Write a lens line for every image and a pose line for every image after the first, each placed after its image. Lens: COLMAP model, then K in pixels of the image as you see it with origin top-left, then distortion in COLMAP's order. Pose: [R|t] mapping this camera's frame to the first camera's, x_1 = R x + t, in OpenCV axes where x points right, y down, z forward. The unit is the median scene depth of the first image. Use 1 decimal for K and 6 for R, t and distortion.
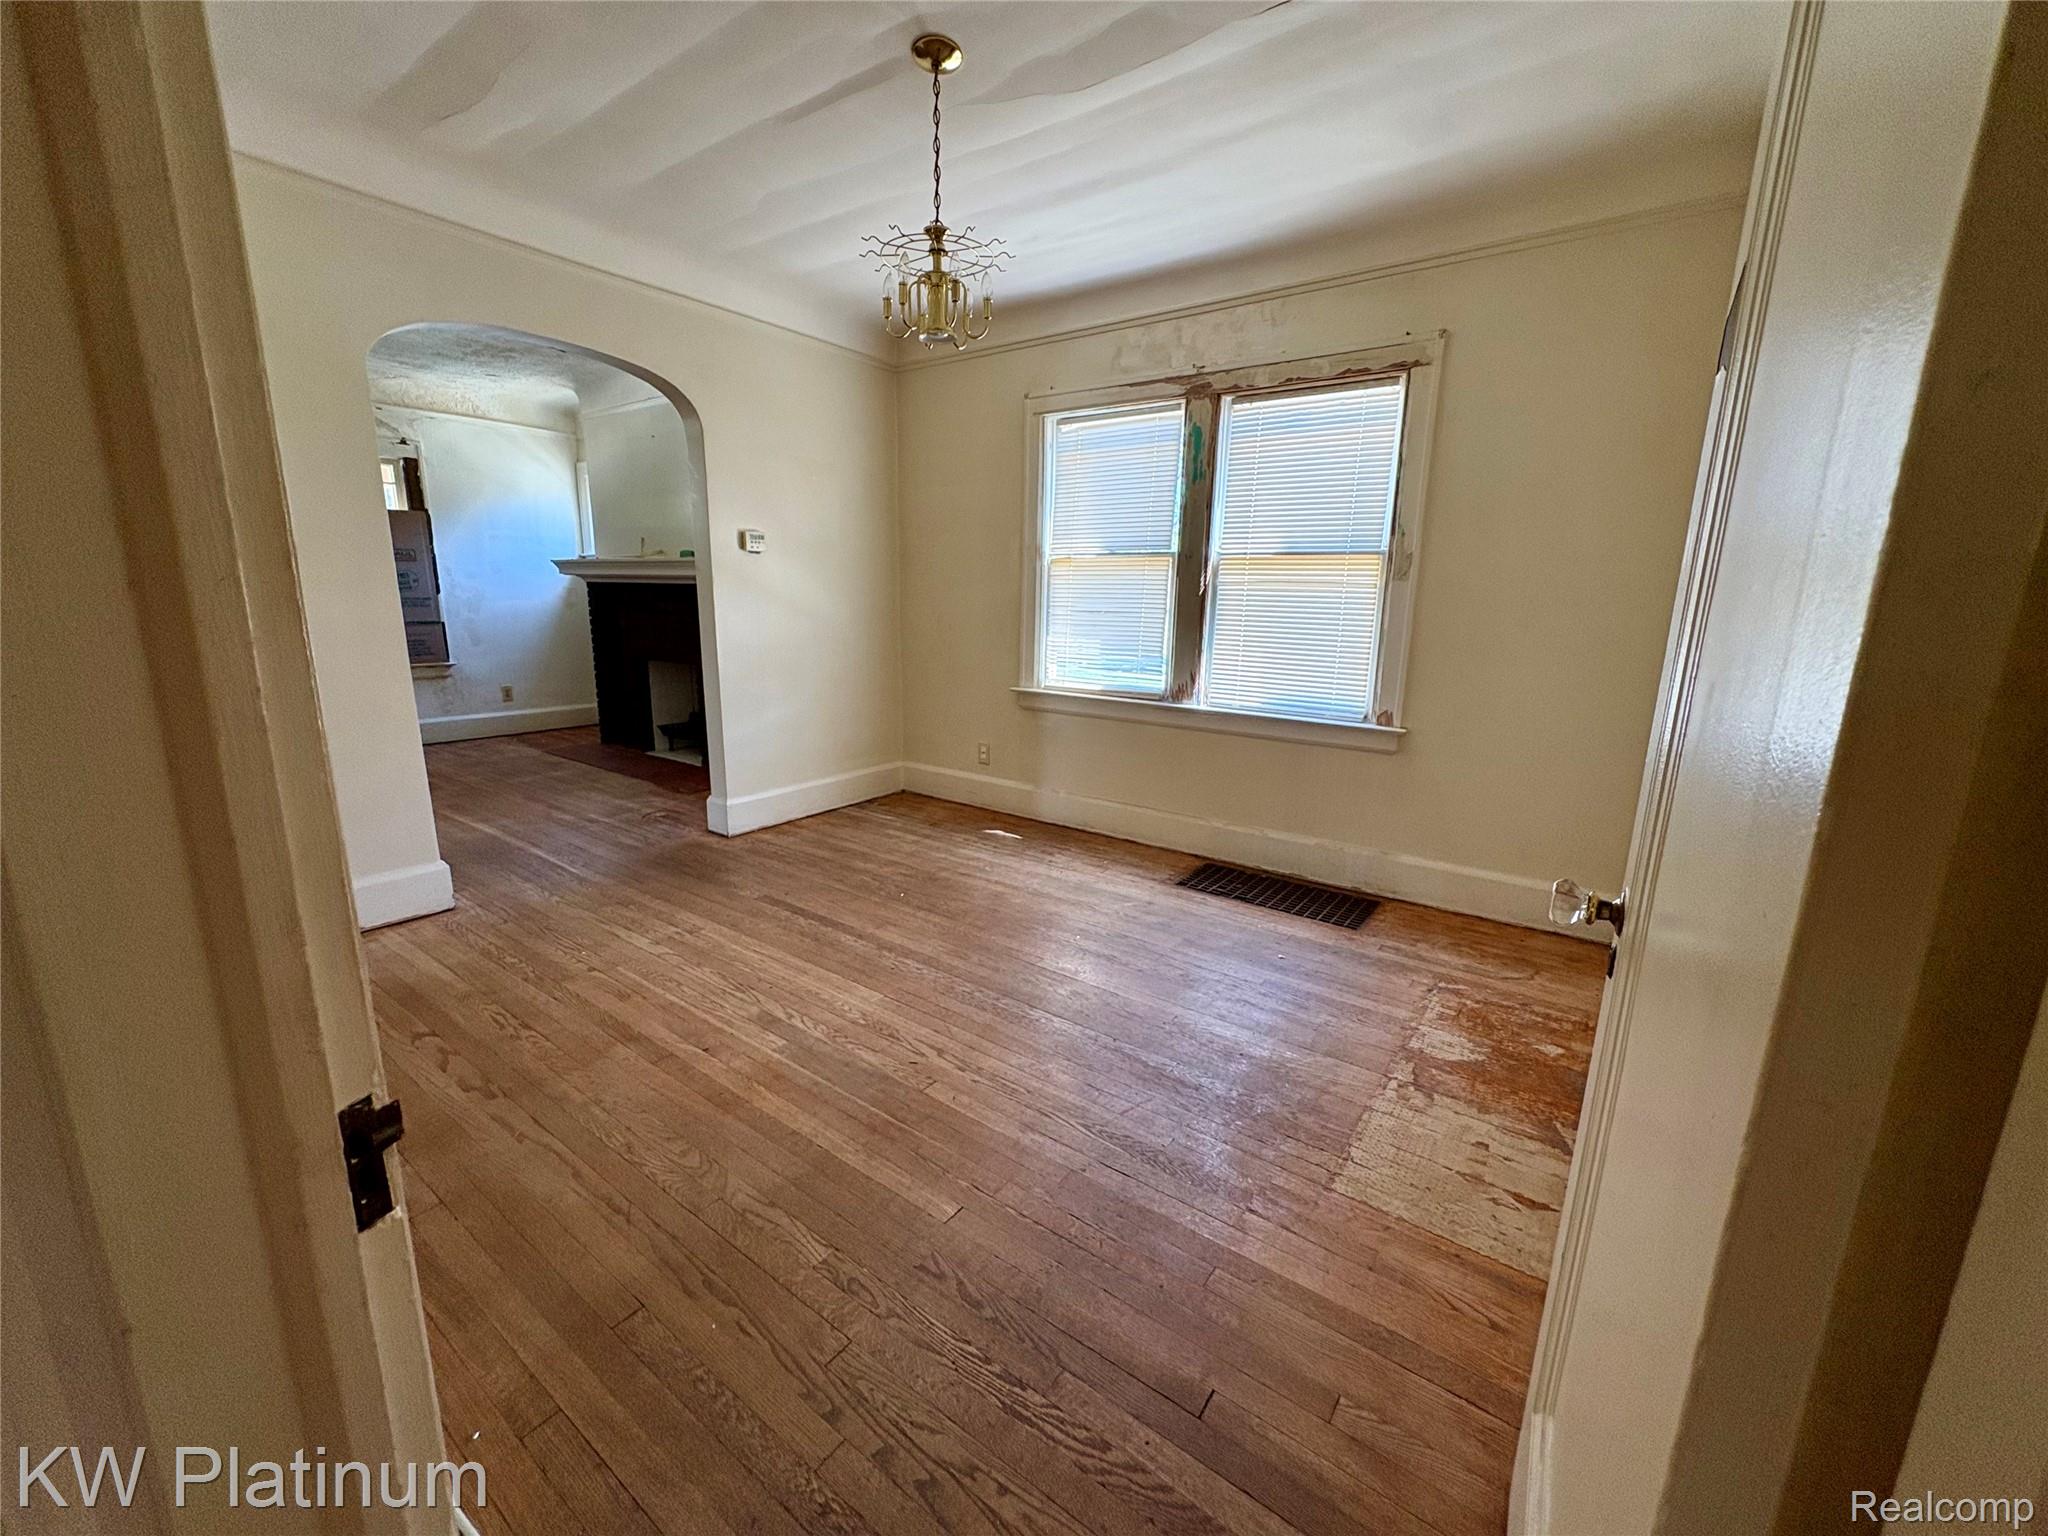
lens RADIAL K [[816.5, 0, 1016.5], [0, 816.5, 760.2], [0, 0, 1]] dist [-0.000810, 0.000217]
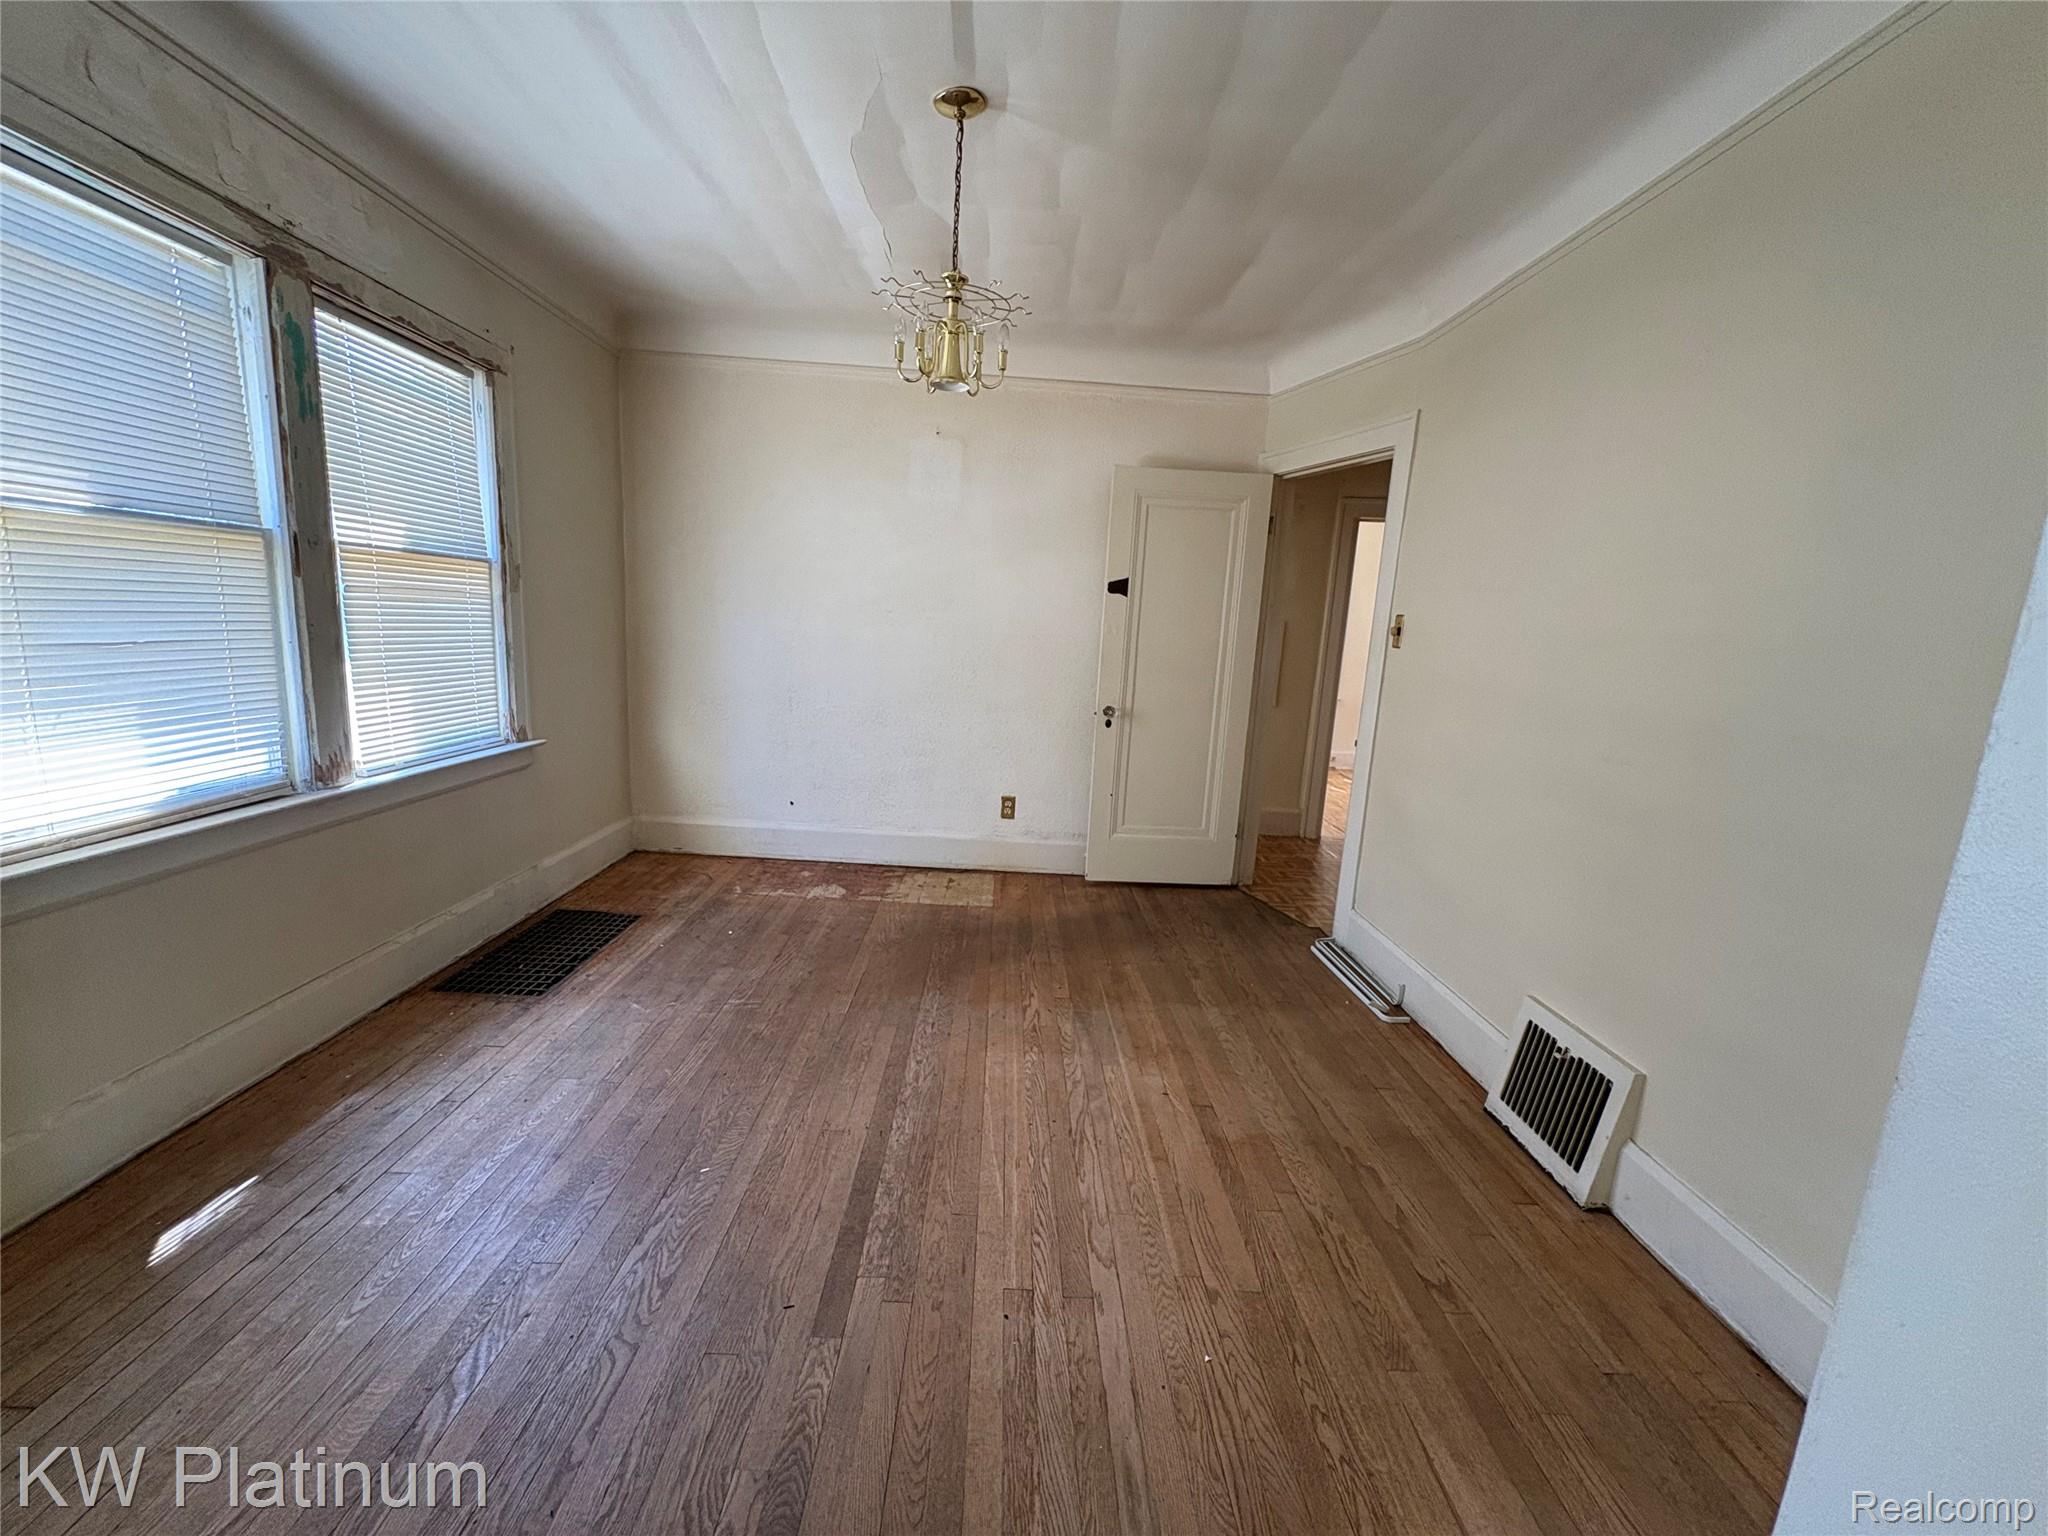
lens RADIAL K [[816.5, 0, 1025.6], [0, 816.5, 764.7], [0, 0, 1]] dist [-0.000810, 0.000217]
pose [[-0.613741, -0.186882, 0.767070, -0.661528], [0.093055, 0.947686, 0.305340, -0.254939], [-0.784004, 0.258779, -0.564244, 1.077446]]
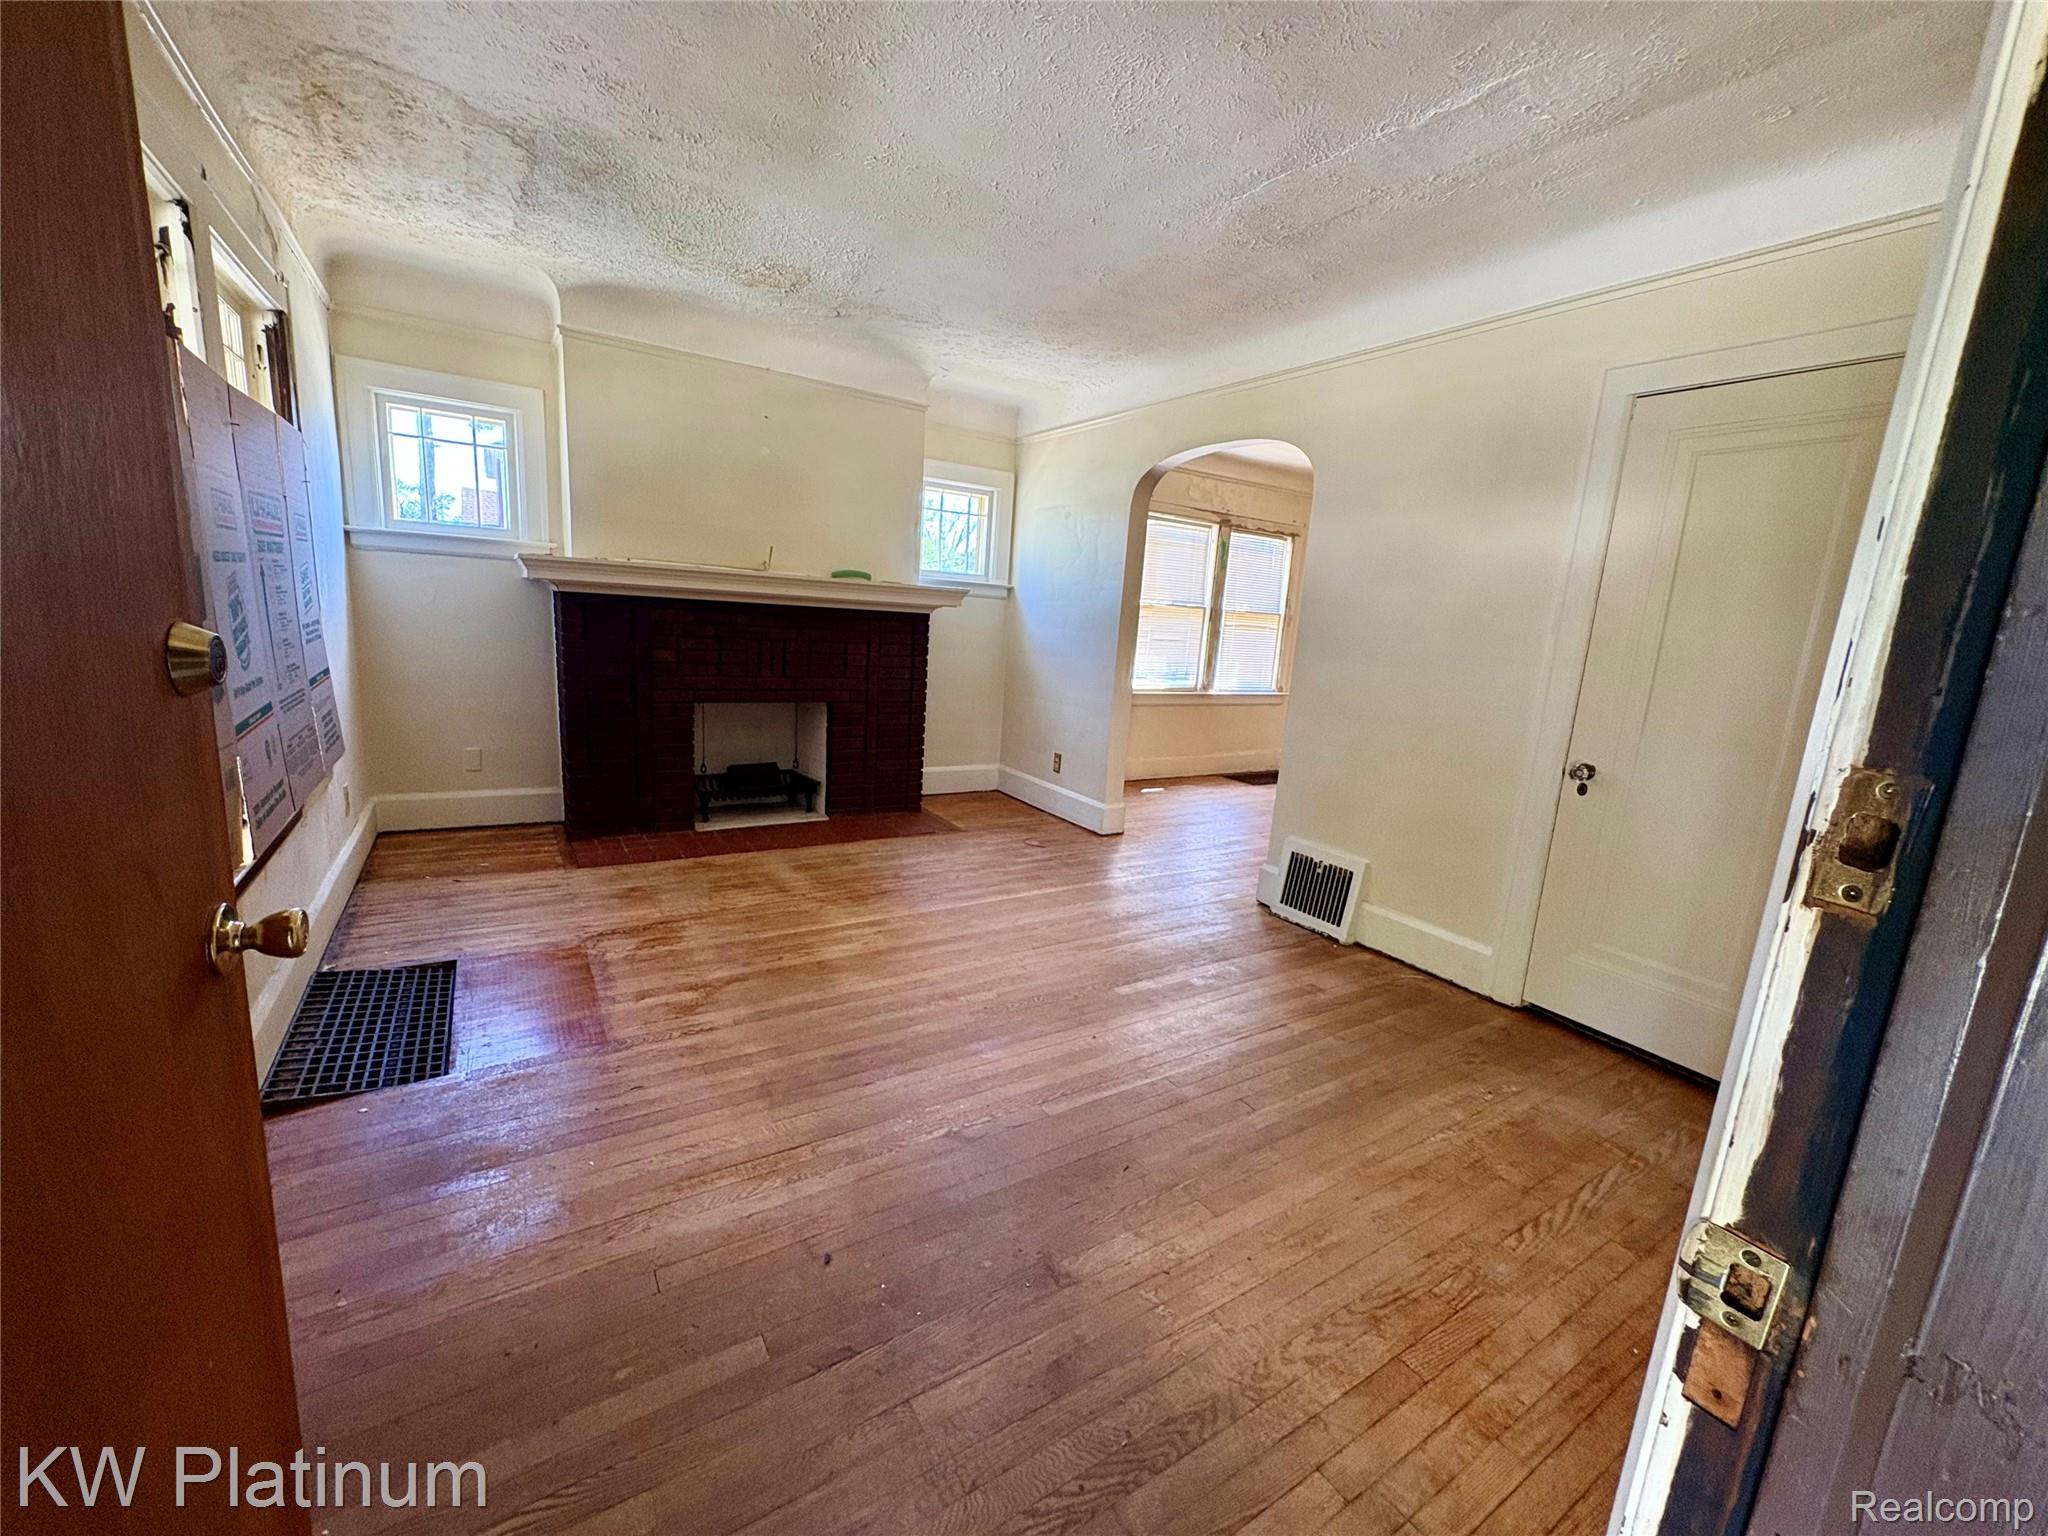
lens RADIAL K [[816.5, 0, 1027.3], [0, 816.5, 764.1], [0, 0, 1]] dist [-0.000810, 0.000217]
pose [[0.360899, -0.171267, 0.916744, -1.848832], [0.126027, 0.982932, 0.134019, -0.233847], [-0.924051, 0.067167, 0.376323, 0.807427]]
